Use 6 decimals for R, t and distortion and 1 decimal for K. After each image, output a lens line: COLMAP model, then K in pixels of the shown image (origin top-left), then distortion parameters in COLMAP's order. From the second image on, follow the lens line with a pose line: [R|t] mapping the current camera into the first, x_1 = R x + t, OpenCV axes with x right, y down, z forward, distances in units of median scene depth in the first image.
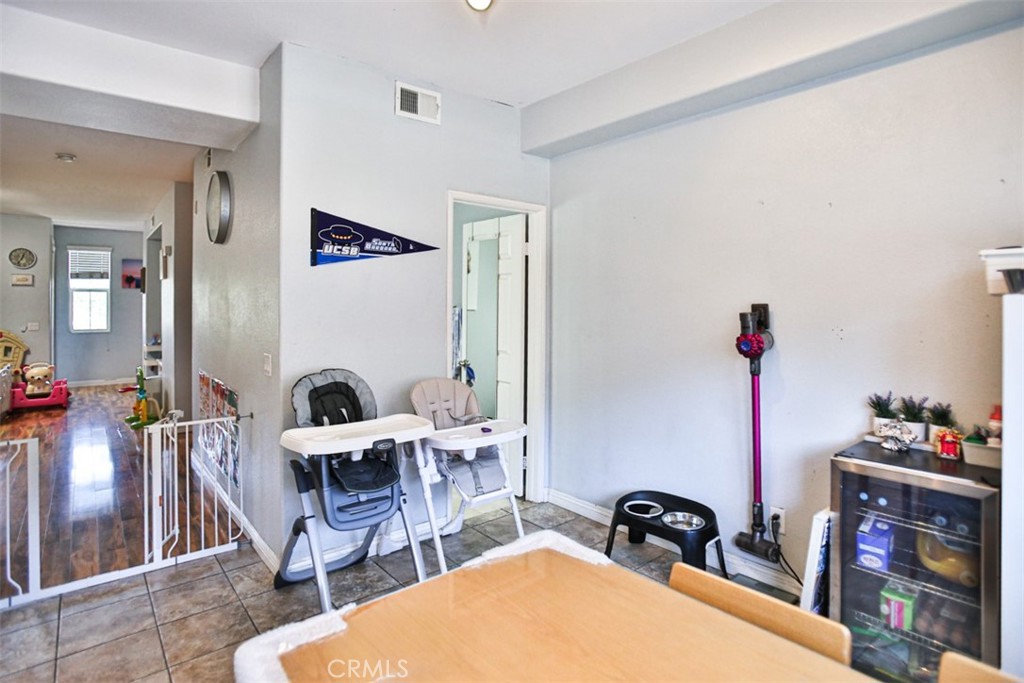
lens RADIAL K [[526.4, 0, 502.8], [0, 526.4, 309.1], [0, 0, 1]] dist [-0.071598, 0.029802]
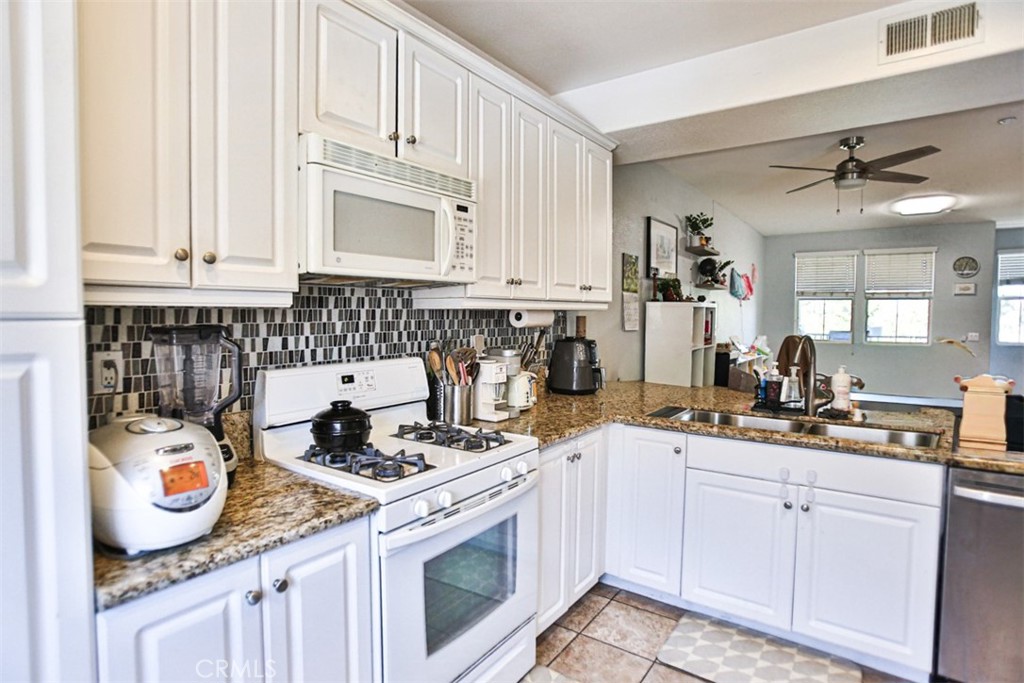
lens RADIAL K [[532.7, 0, 505.8], [0, 532.7, 340.7], [0, 0, 1]] dist [-0.089750, 0.041122]
pose [[0.257027, 0.051788, -0.965015, -0.247205], [-0.009813, 0.998651, 0.050980, 0.001255], [0.966354, -0.003633, 0.257189, -0.130716]]
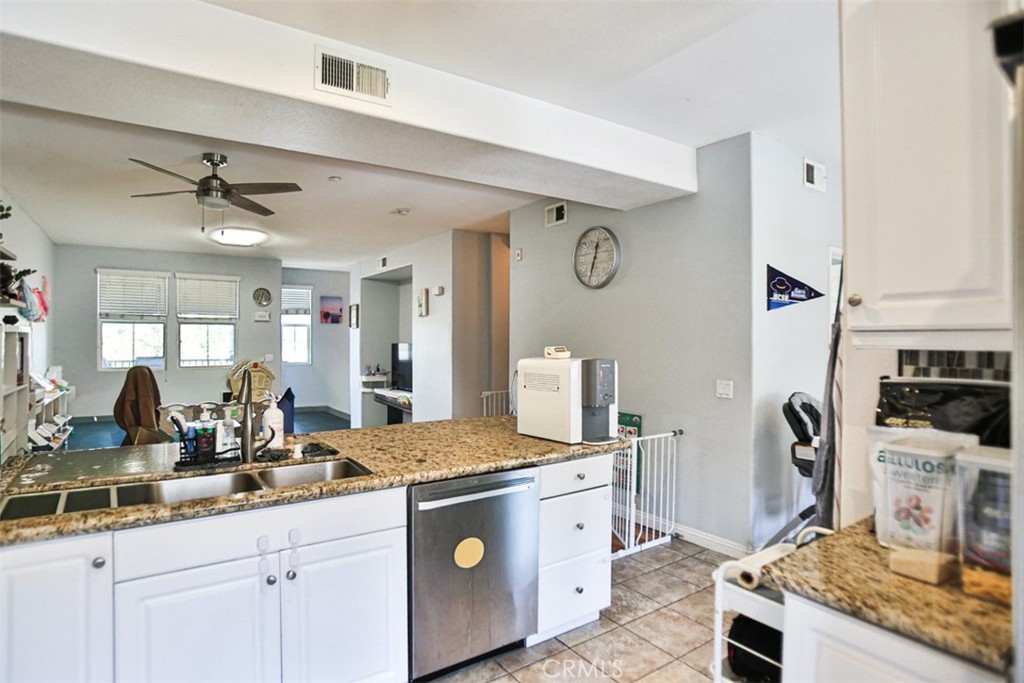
lens RADIAL K [[539.6, 0, 499.0], [0, 539.6, 339.8], [0, 0, 1]] dist [-0.078057, 0.034478]
pose [[0.995611, 0.002140, -0.093568, -0.358244], [-0.002555, 0.999987, -0.004307, -0.002145], [0.093557, 0.004527, 0.995604, -0.132925]]
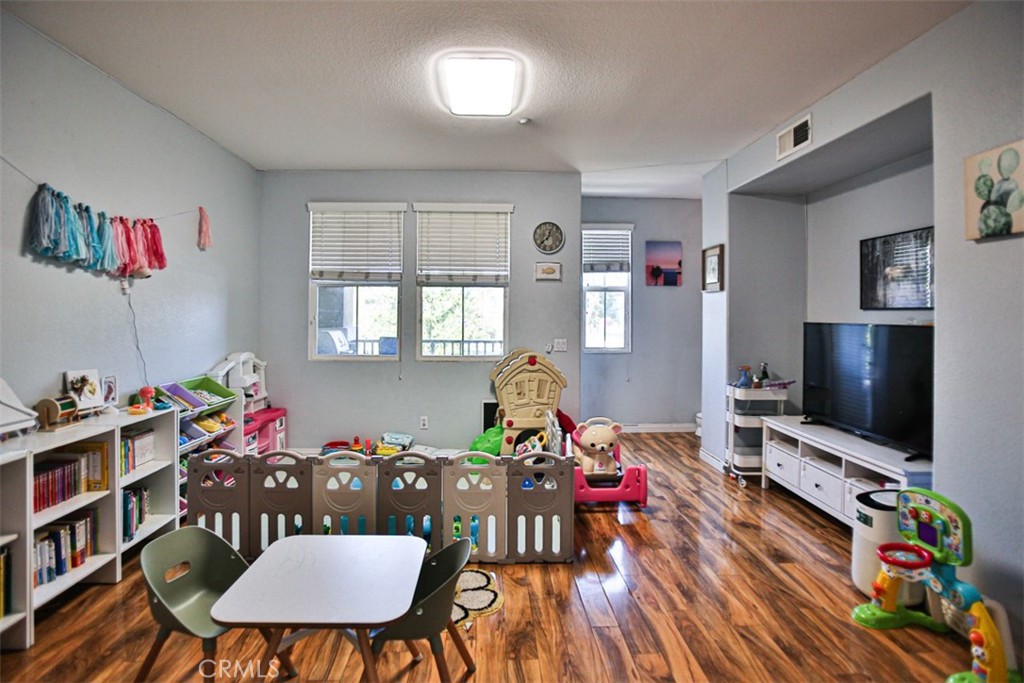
lens RADIAL K [[526.4, 0, 502.8], [0, 526.4, 309.1], [0, 0, 1]] dist [-0.071598, 0.029802]
pose [[0.792436, 0.002187, -0.609952, -0.661747], [-0.010090, 0.999904, -0.009524, -0.004112], [0.609872, 0.013702, 0.792381, 0.492557]]
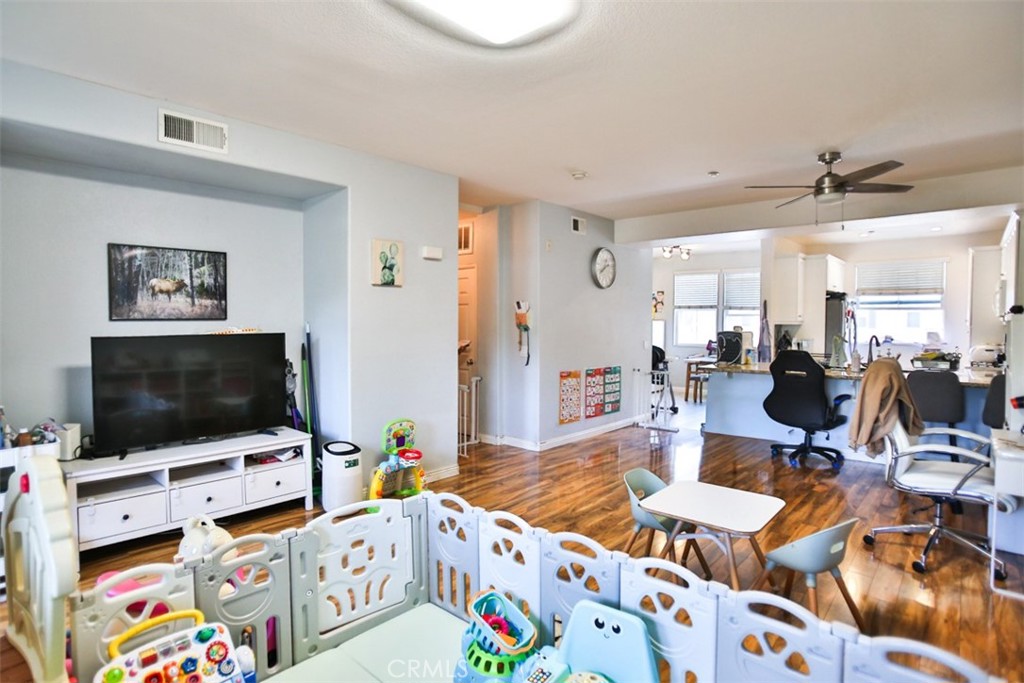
lens RADIAL K [[539.6, 0, 499.0], [0, 539.6, 339.8], [0, 0, 1]] dist [-0.078057, 0.034478]
pose [[-0.142366, -0.040940, 0.988967, -1.277825], [0.002174, 0.999129, 0.041674, -0.014981], [-0.989812, 0.008083, -0.142153, 0.880430]]
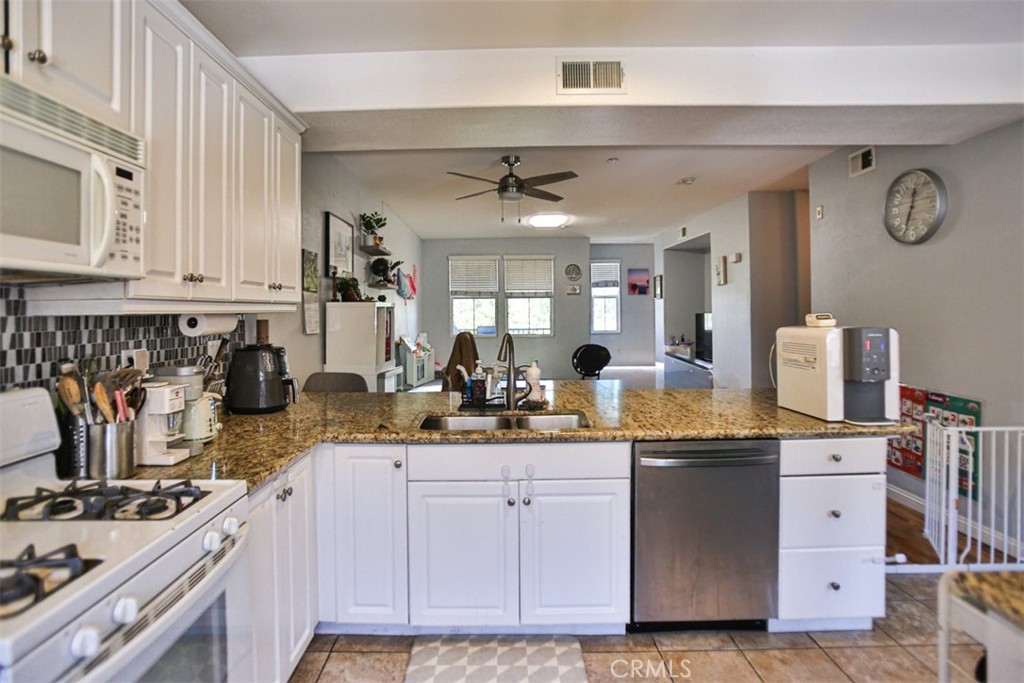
lens RADIAL K [[536.7, 0, 496.2], [0, 536.7, 311.2], [0, 0, 1]] dist [-0.073114, 0.031014]
pose [[0.771036, -0.008210, -0.636738, -0.295758], [0.006768, 0.999966, -0.004697, -0.000515], [0.636755, -0.000688, 0.771066, -0.142386]]
